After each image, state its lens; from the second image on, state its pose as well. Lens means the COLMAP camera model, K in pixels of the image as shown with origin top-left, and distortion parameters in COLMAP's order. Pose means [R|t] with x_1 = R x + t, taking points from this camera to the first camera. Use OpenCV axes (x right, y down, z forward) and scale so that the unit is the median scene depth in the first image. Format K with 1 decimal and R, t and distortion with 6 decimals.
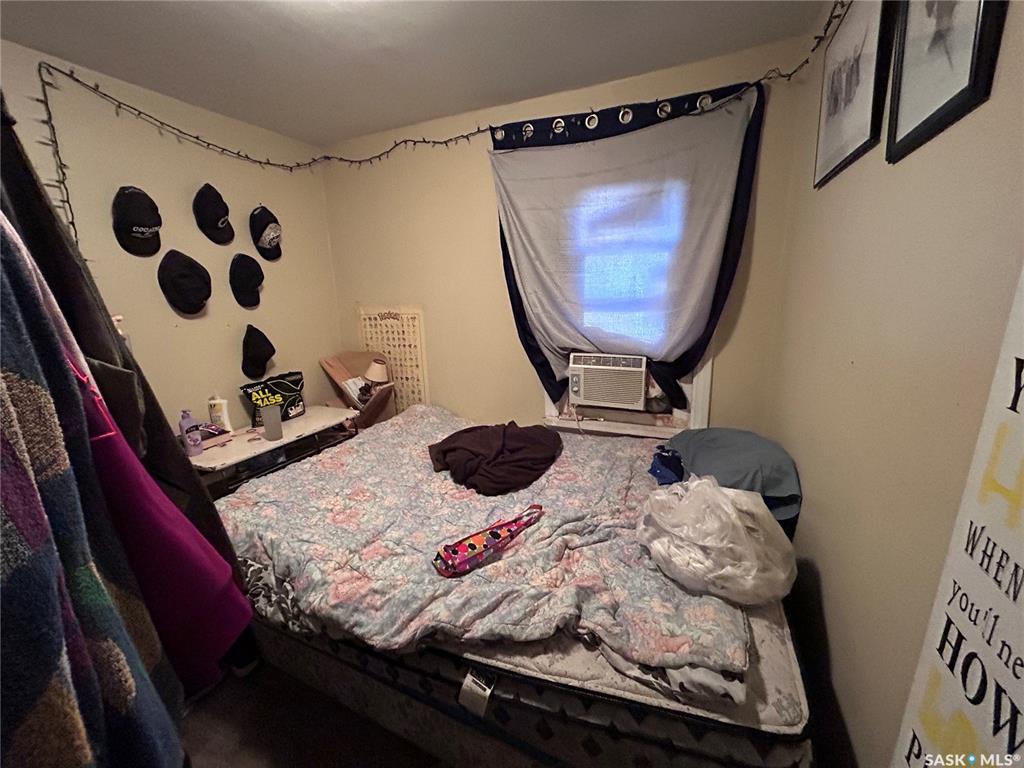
lens RADIAL K [[412.0, 0, 513.5], [0, 412.0, 386.5], [0, 0, 1]] dist [-0.001862, 0.000714]
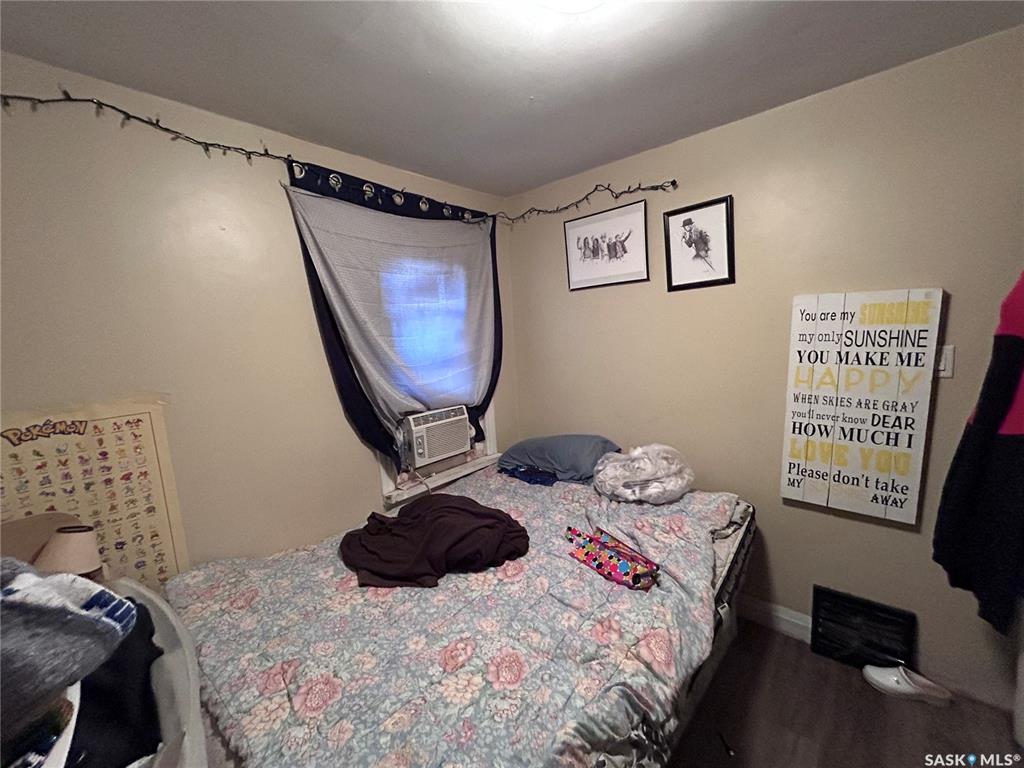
lens RADIAL K [[412.0, 0, 514.1], [0, 412.0, 384.0], [0, 0, 1]] dist [-0.001862, 0.000714]
pose [[0.306731, -0.112528, 0.945121, -0.732582], [0.264505, 0.963950, 0.028927, -0.124627], [-0.914305, 0.241117, 0.325437, 0.464888]]
